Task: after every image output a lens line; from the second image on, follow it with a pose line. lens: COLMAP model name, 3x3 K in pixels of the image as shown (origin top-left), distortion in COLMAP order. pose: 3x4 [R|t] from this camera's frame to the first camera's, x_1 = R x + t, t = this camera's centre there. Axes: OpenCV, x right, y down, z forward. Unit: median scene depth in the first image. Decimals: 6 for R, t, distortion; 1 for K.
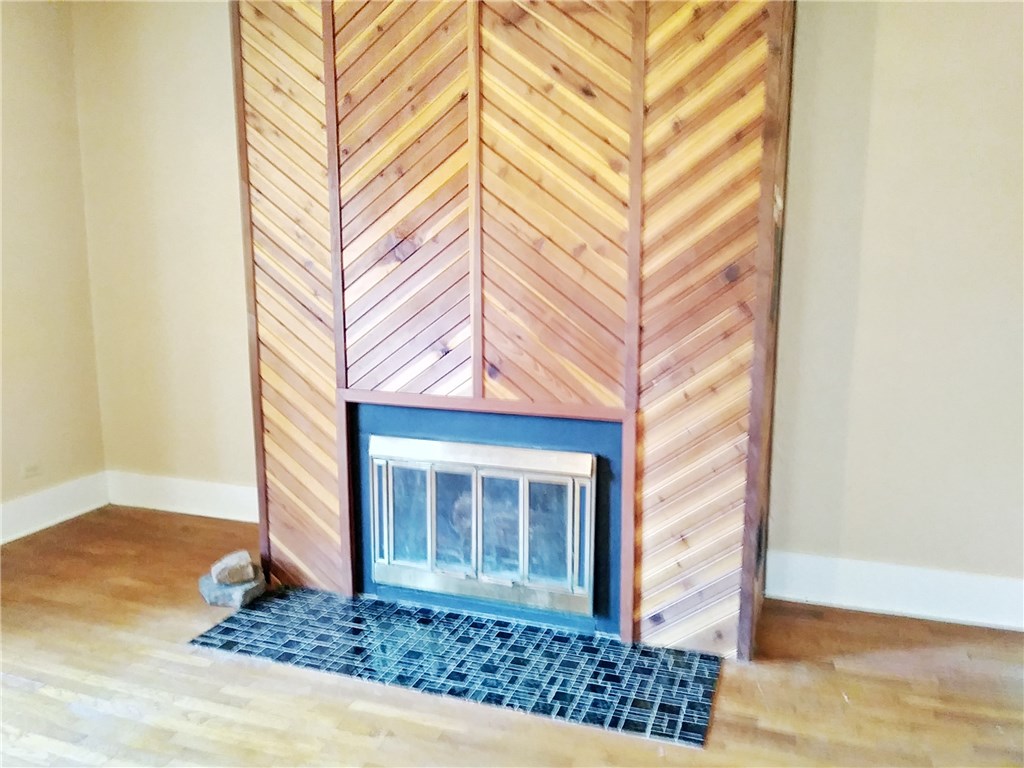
lens RADIAL K [[830.0, 0, 516.6], [0, 830.0, 384.7], [0, 0, 1]] dist [0.026763, -0.059386]
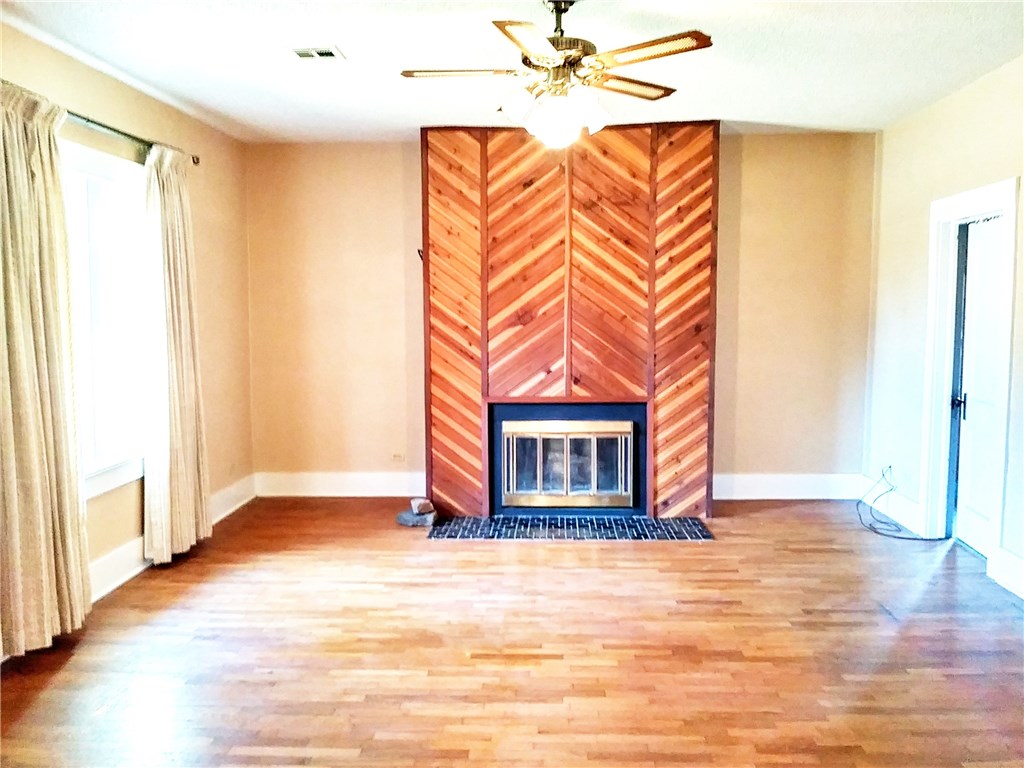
lens RADIAL K [[830.0, 0, 509.5], [0, 830.0, 388.3], [0, 0, 1]] dist [0.026763, -0.059386]
pose [[0.957755, -0.036041, 0.285320, -0.744273], [0.057432, 0.996101, -0.066963, 0.122514], [-0.281794, 0.080521, 0.956090, -0.805895]]
